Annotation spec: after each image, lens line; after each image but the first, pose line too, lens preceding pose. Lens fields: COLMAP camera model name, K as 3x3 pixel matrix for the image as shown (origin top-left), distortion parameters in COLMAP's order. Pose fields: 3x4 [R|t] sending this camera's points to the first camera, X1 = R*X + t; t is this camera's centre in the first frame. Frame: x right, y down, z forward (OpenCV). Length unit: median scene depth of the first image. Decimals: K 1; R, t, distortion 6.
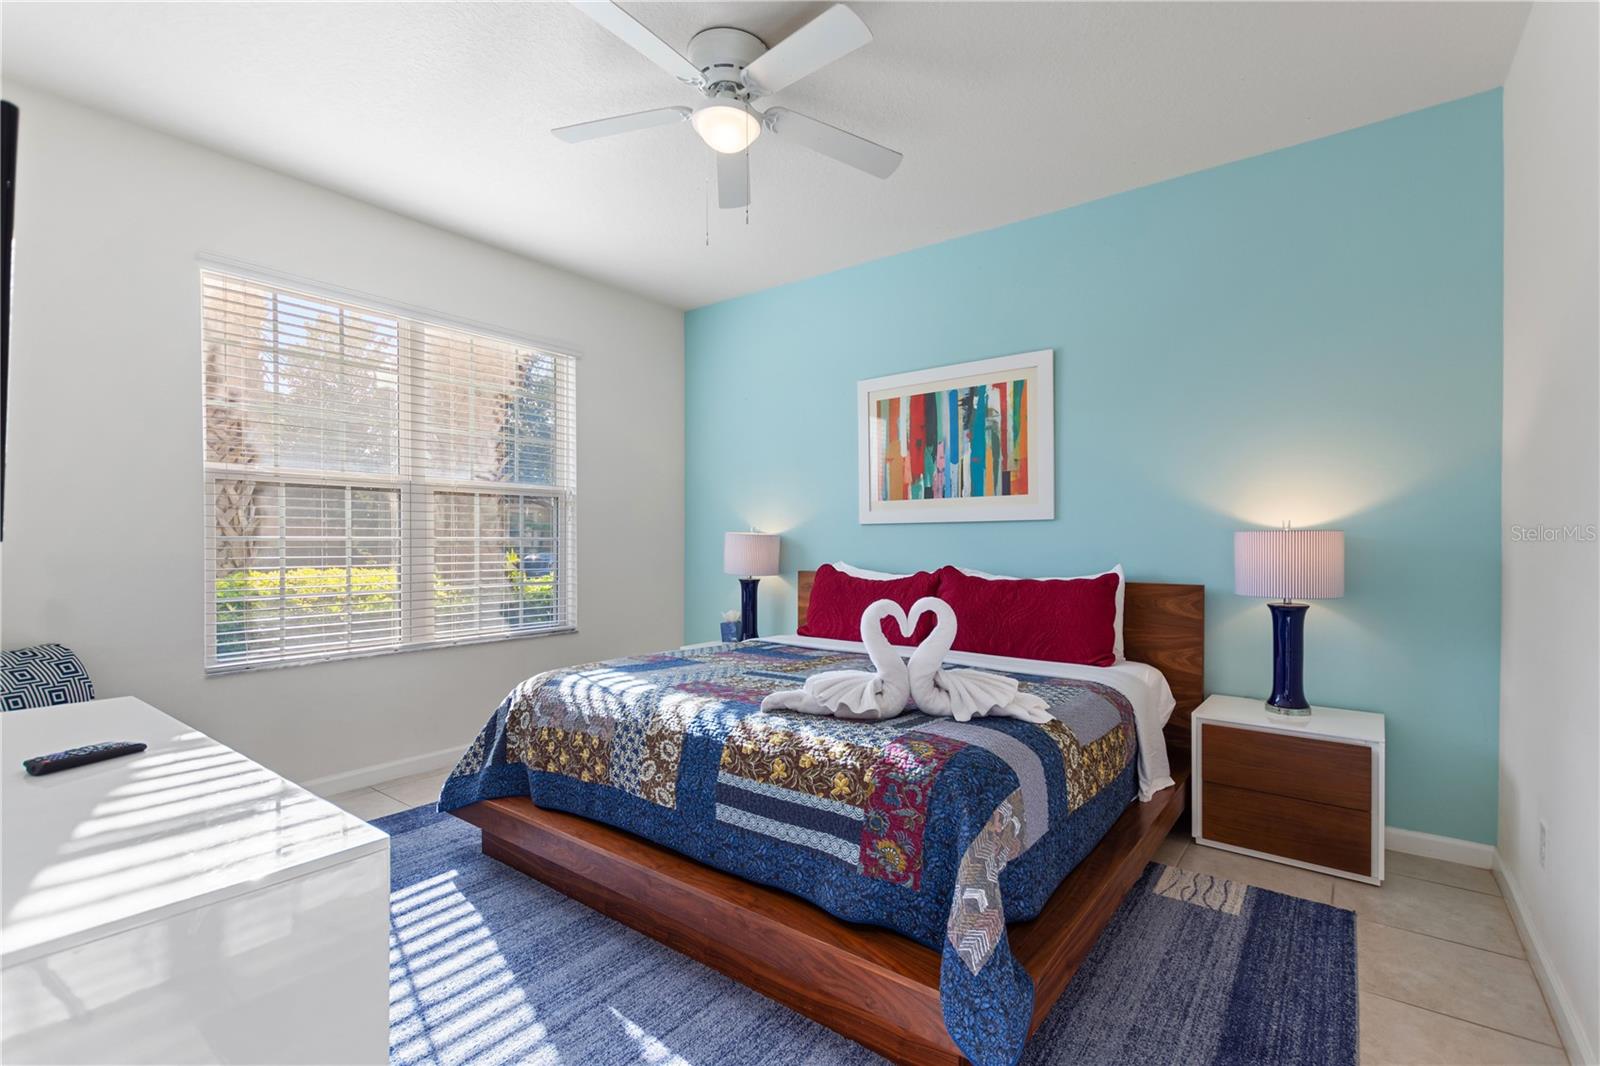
lens RADIAL K [[720.6, 0, 804.5], [0, 720.6, 537.7], [0, 0, 1]] dist [0.003433, -0.001115]
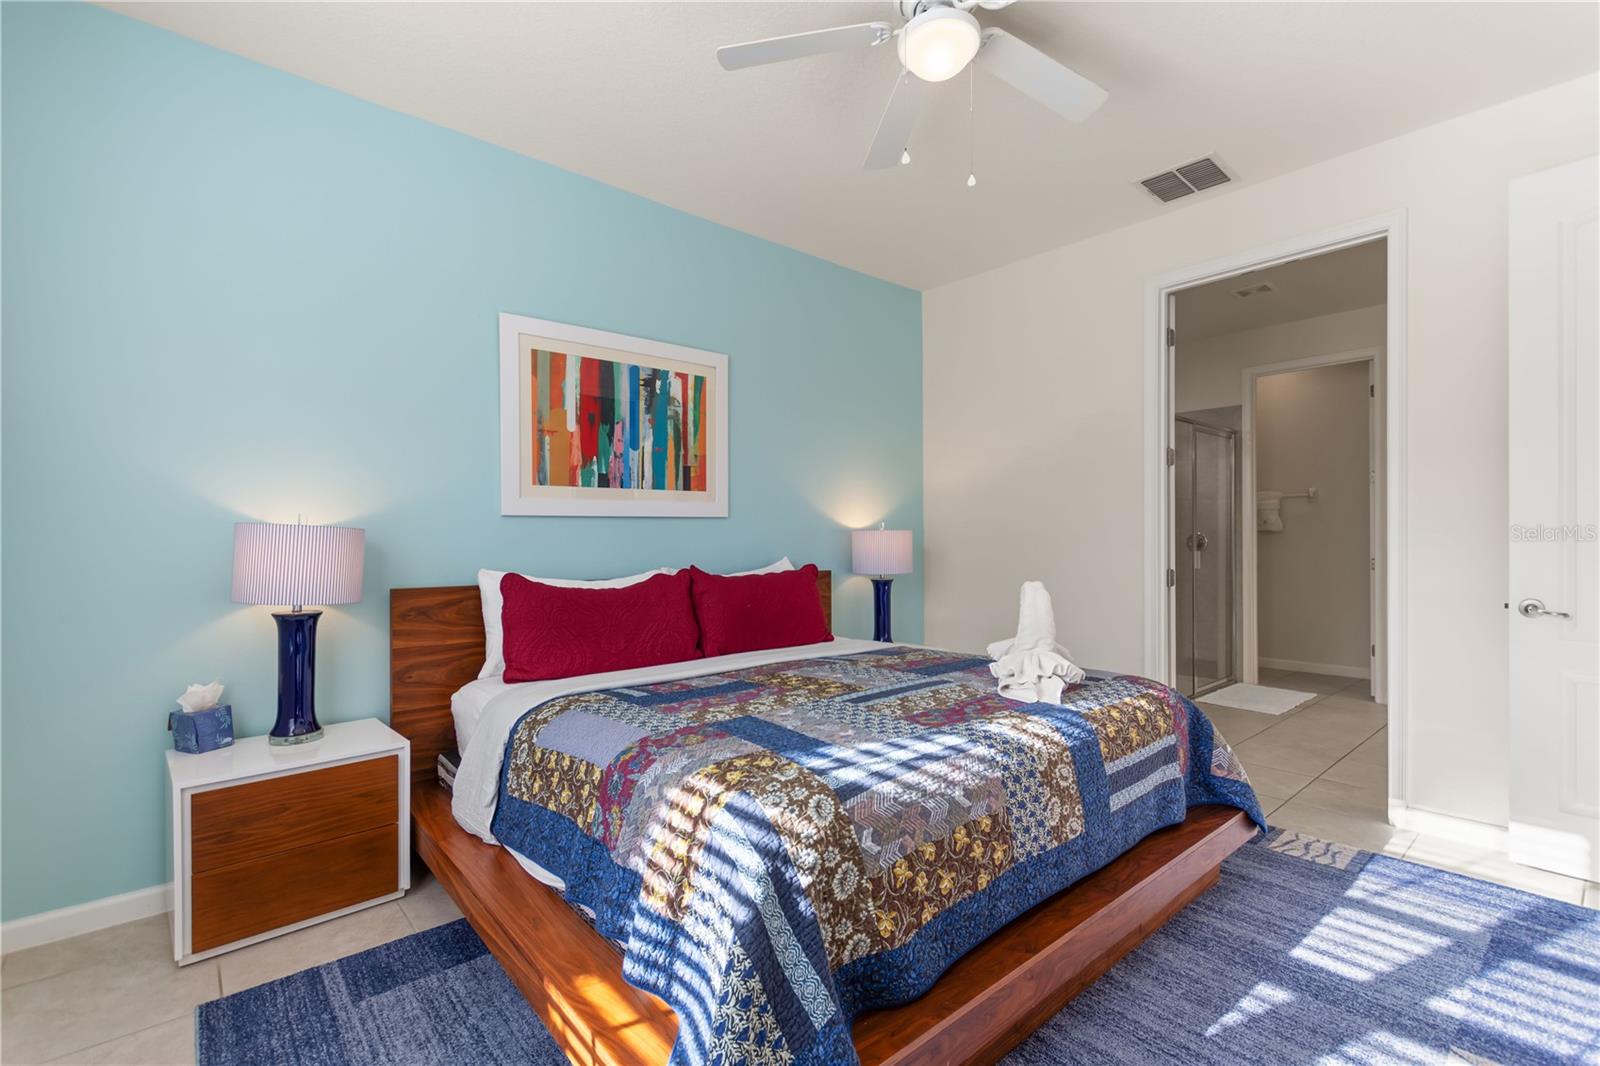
lens RADIAL K [[720.6, 0, 804.5], [0, 720.6, 537.7], [0, 0, 1]] dist [0.003433, -0.001115]
pose [[0.203433, 0.003692, 0.979082, -0.614528], [0.004668, 0.999978, -0.004740, 0.008663], [-0.979078, 0.005535, 0.203411, 0.632529]]
